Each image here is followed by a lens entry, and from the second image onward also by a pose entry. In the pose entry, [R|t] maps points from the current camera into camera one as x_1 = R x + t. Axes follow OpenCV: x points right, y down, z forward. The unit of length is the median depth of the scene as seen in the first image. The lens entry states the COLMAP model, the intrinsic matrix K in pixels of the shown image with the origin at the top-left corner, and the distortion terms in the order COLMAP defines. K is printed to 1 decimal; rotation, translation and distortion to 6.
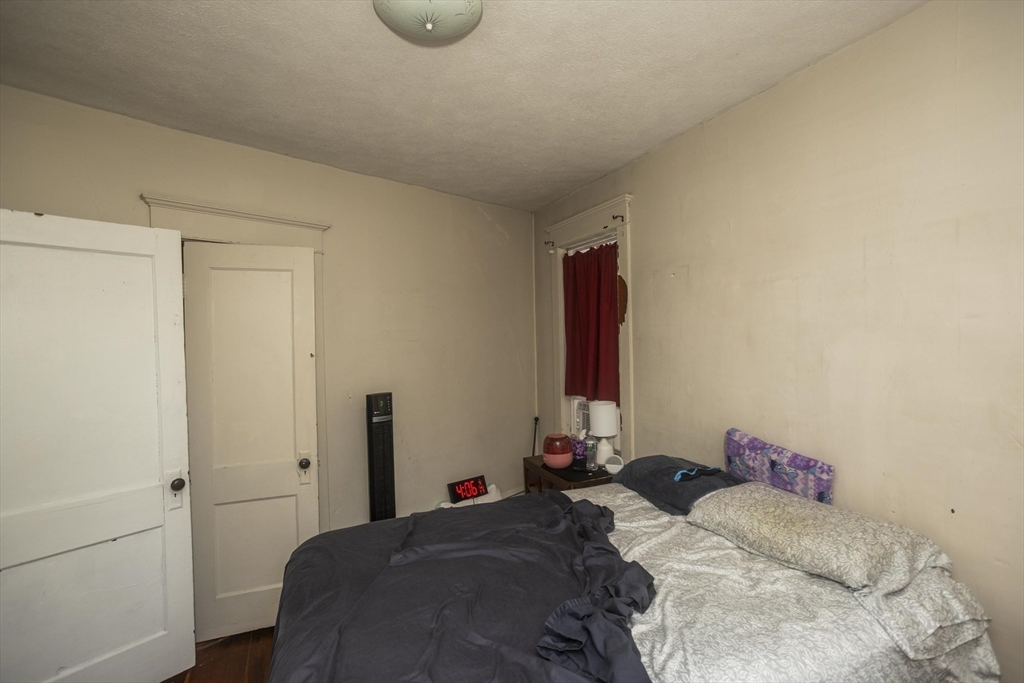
lens RADIAL K [[500.4, 0, 515.8], [0, 500.4, 337.6], [0, 0, 1]] dist [-0.050938, 0.036184]
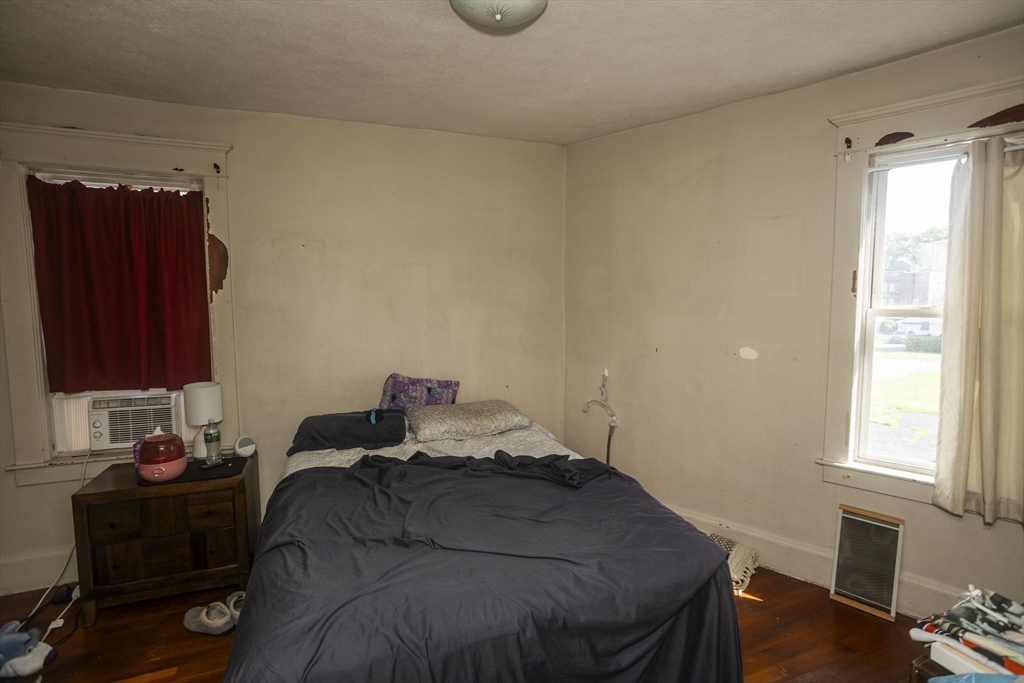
lens RADIAL K [[500.4, 0, 515.8], [0, 500.4, 337.6], [0, 0, 1]] dist [-0.050938, 0.036184]
pose [[0.039508, -0.049835, 0.997976, -0.923553], [0.012980, 0.998697, 0.049357, 0.026777], [-0.999135, 0.011003, 0.040103, 0.649558]]
